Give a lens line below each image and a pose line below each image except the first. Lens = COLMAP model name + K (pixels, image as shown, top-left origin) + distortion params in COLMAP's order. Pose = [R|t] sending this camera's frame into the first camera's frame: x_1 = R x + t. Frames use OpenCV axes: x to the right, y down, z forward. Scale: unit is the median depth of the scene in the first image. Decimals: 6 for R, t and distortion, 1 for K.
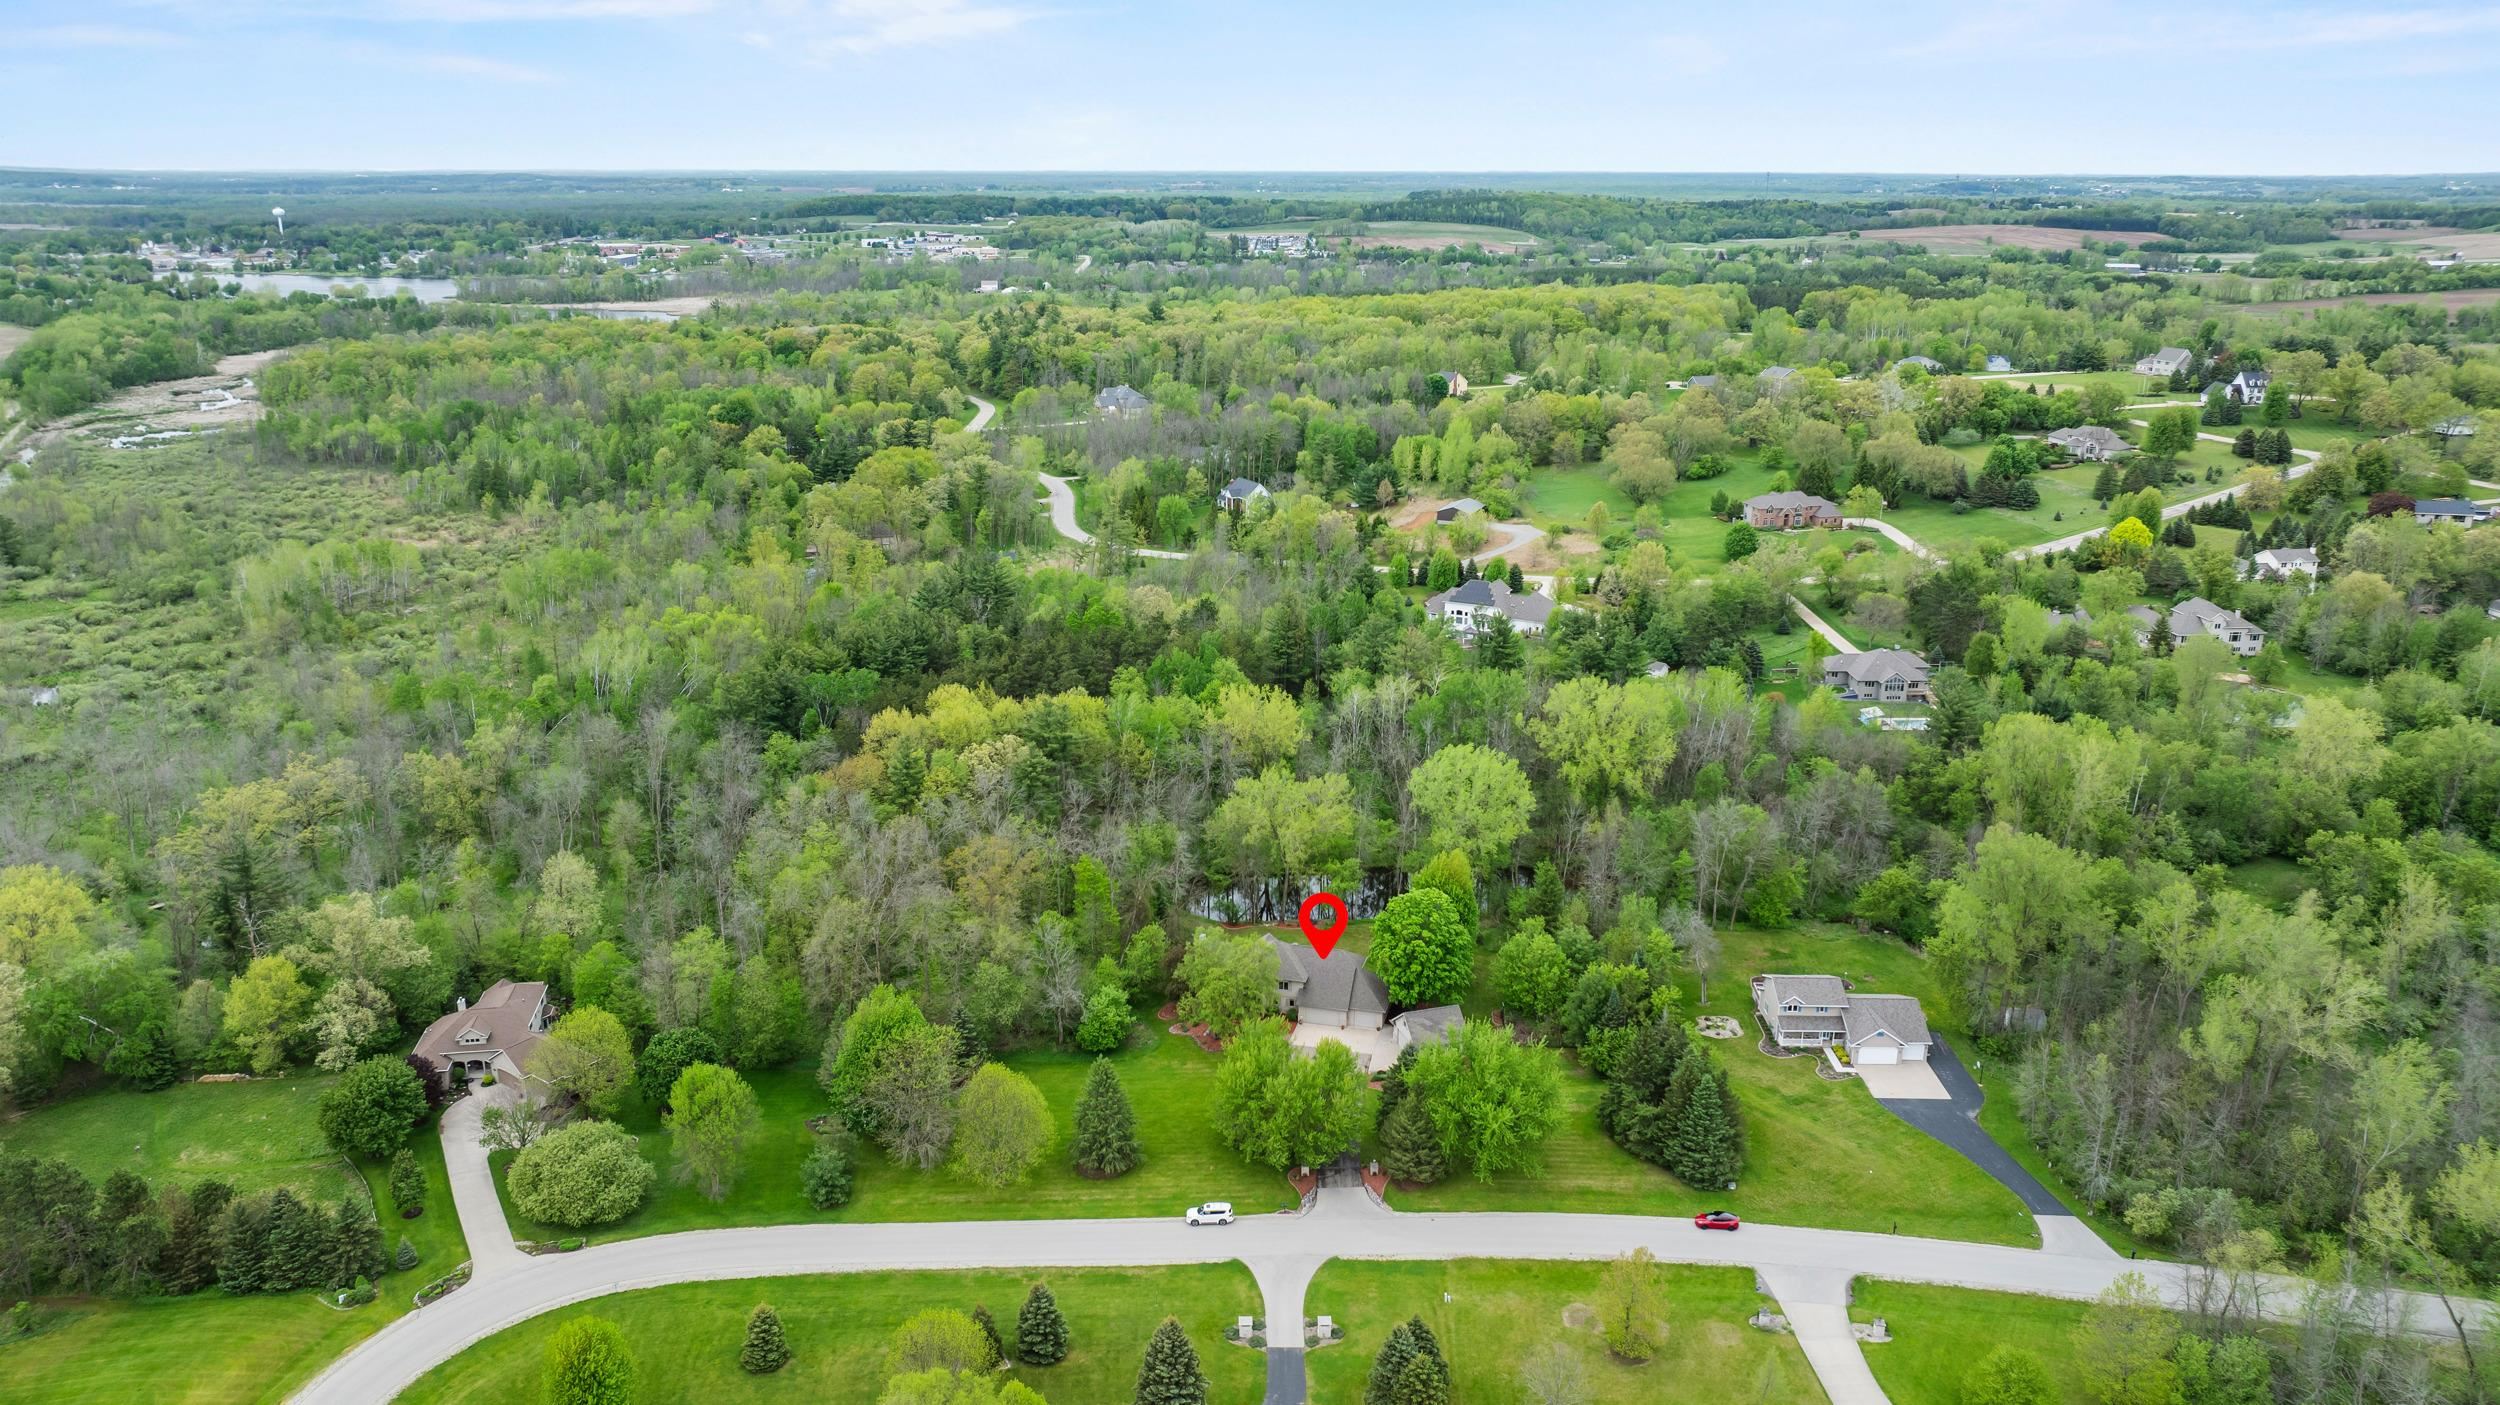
lens RADIAL K [[1765.3, 0, 1250.0], [0, 1765.3, 702.5], [0, 0, 1]] dist [-0.018544, 0.008665]
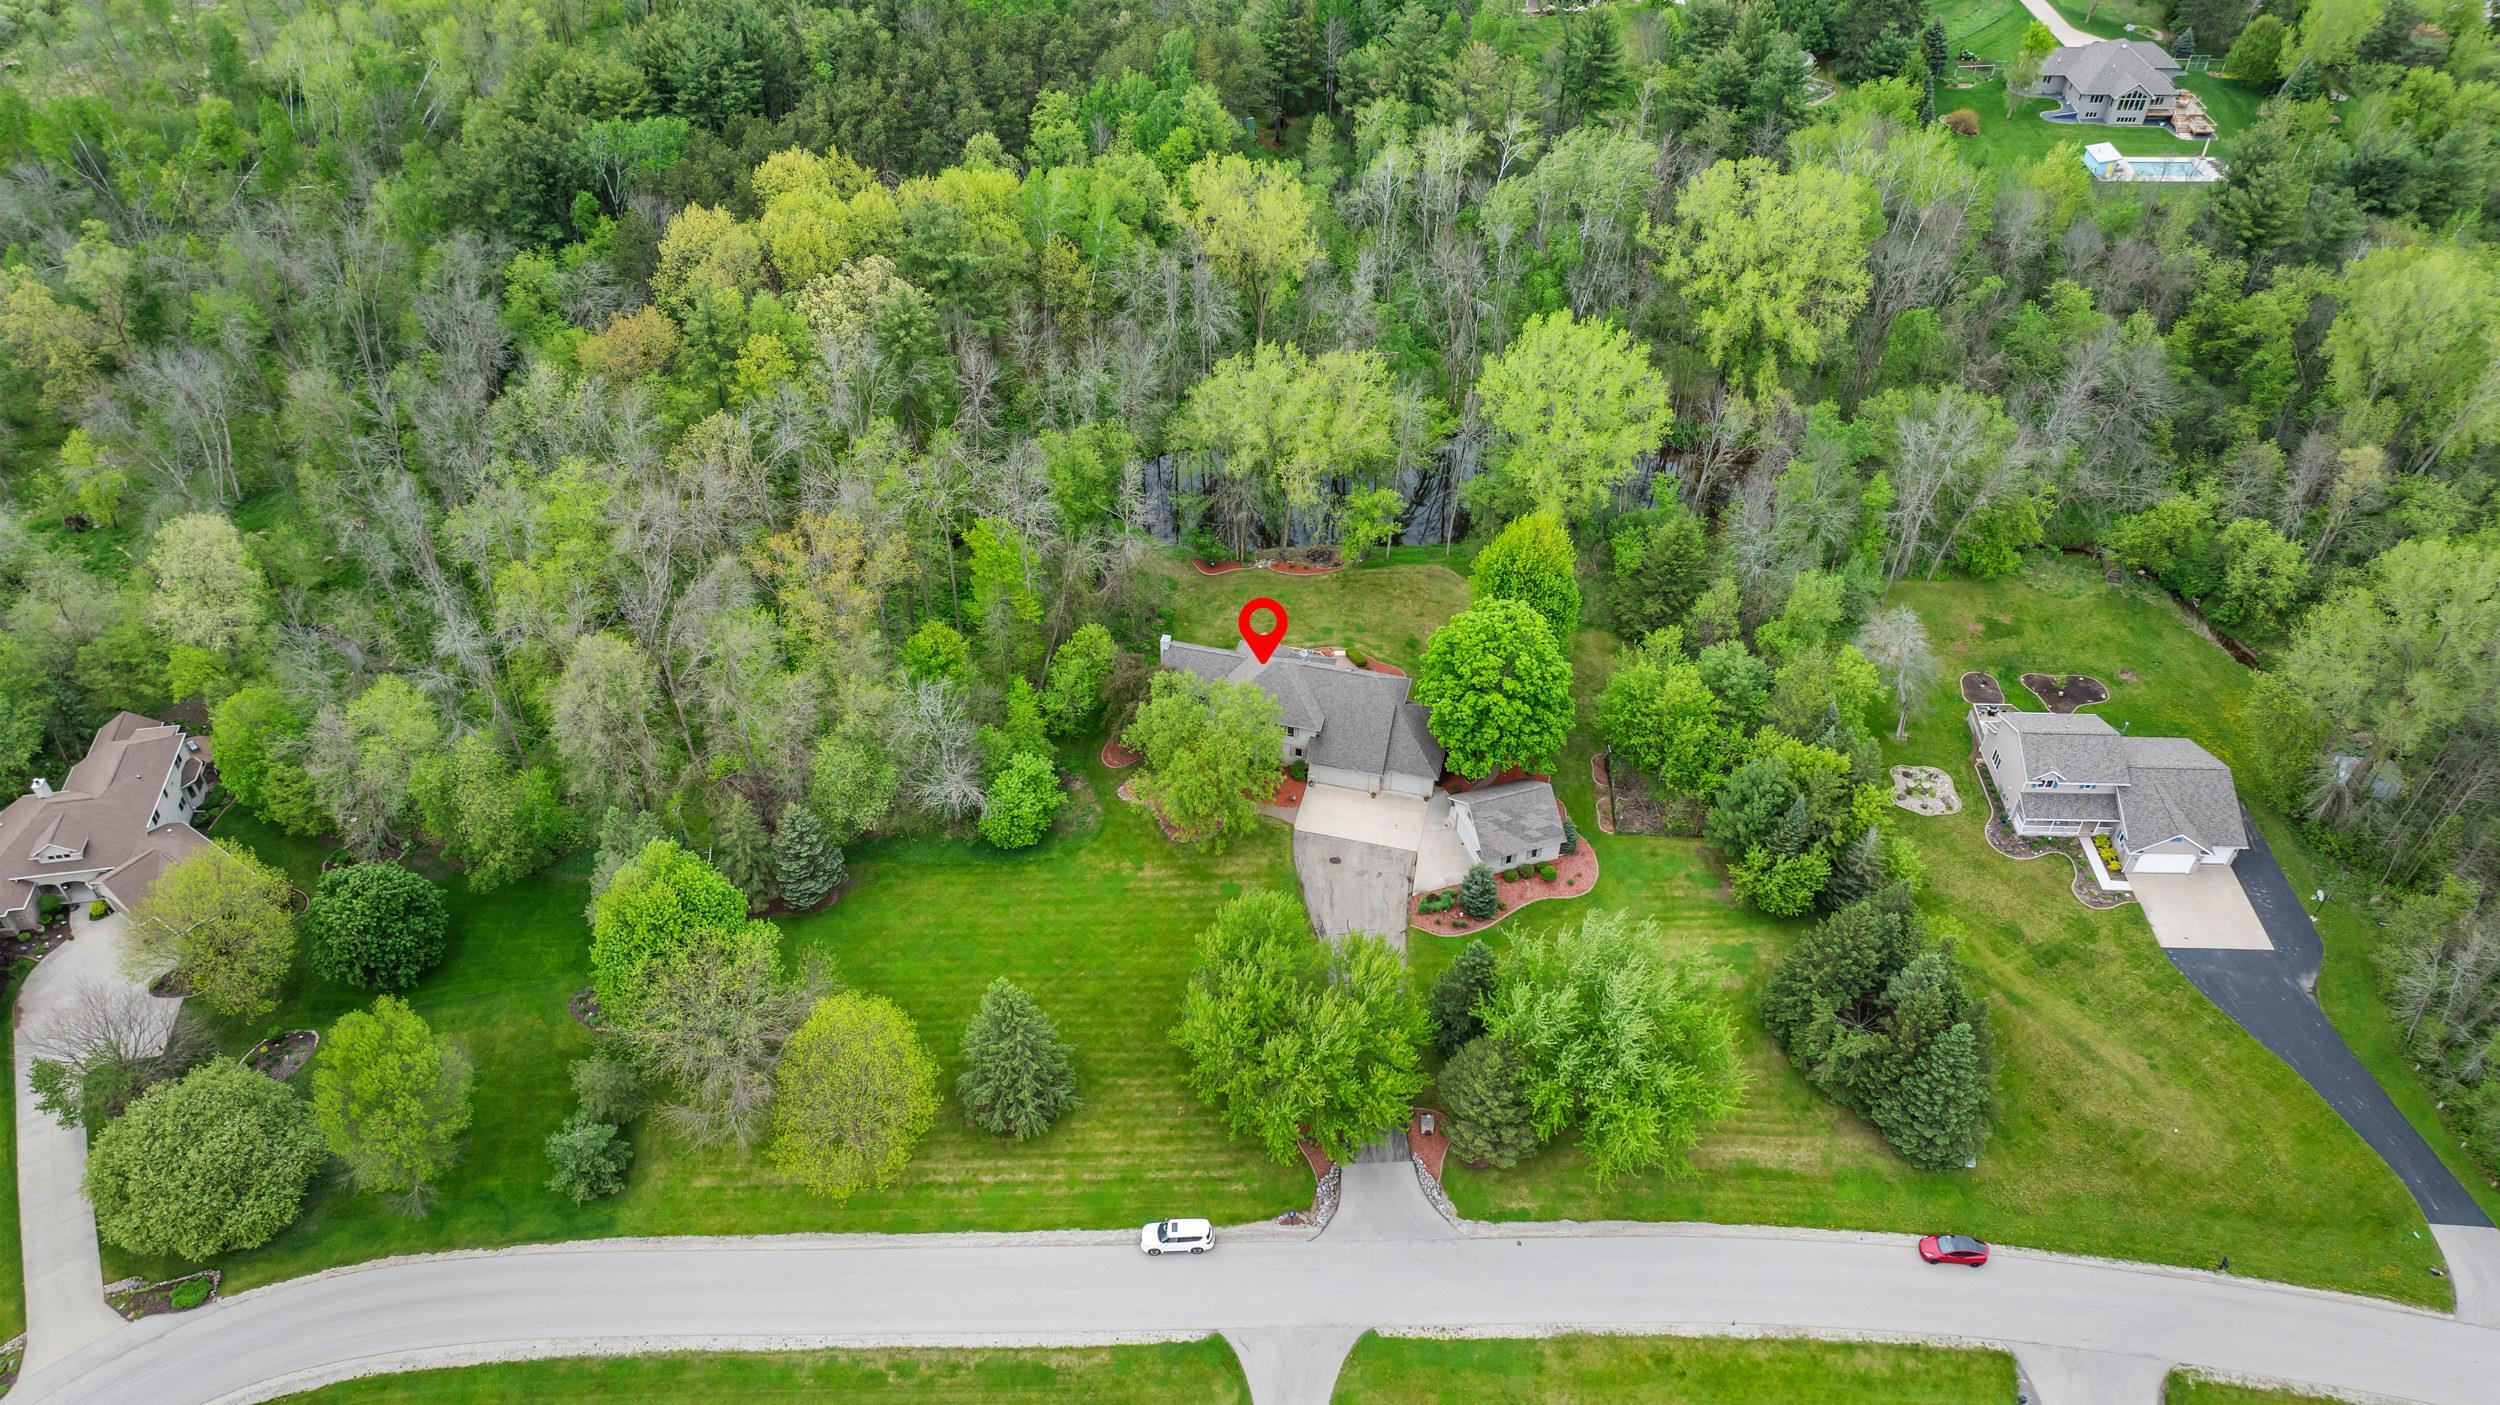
lens RADIAL K [[1765.3, 0, 1250.0], [0, 1765.3, 702.5], [0, 0, 1]] dist [-0.018544, 0.008665]
pose [[0.999918, 0.000575, 0.012799, -0.003763], [-0.005830, 0.909982, 0.414607, -0.132658], [-0.011409, -0.414648, 0.909910, 0.410753]]
